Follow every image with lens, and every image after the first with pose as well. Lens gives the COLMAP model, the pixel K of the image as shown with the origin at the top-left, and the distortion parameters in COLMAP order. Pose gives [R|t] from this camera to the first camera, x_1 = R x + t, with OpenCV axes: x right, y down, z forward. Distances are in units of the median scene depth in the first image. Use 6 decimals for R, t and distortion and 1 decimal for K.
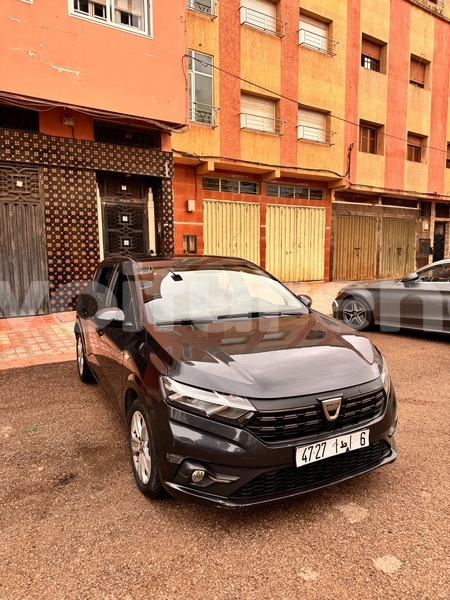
lens RADIAL K [[418.4, 0, 229.5], [0, 418.4, 302.2], [0, 0, 1]] dist [0.014439, -0.026140]
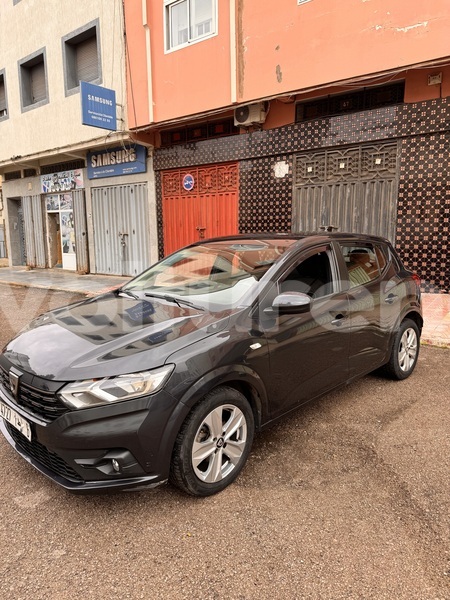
lens RADIAL K [[418.4, 0, 226.6], [0, 418.4, 301.0], [0, 0, 1]] dist [0.014439, -0.026140]
pose [[0.293234, 0.171928, -0.940454, 0.394188], [-0.103286, 0.983637, 0.147618, -0.055153], [0.950445, 0.053849, 0.306194, 0.329210]]
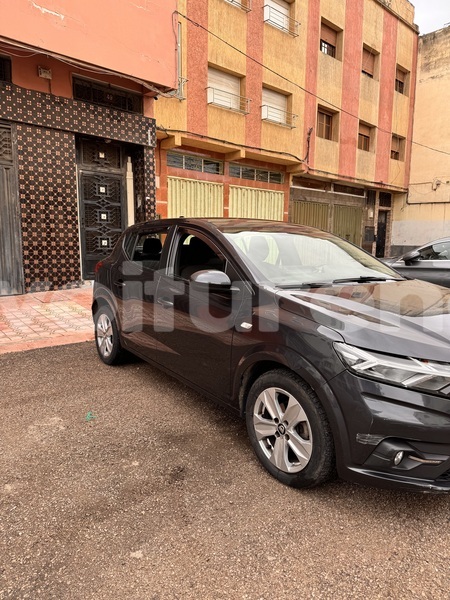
lens RADIAL K [[418.4, 0, 224.3], [0, 418.4, 302.7], [0, 0, 1]] dist [0.014439, -0.026140]
pose [[0.988252, -0.004795, 0.152760, -0.147751], [0.000249, 0.999557, 0.029764, 0.020816], [-0.152835, -0.029376, 0.987815, 0.062003]]
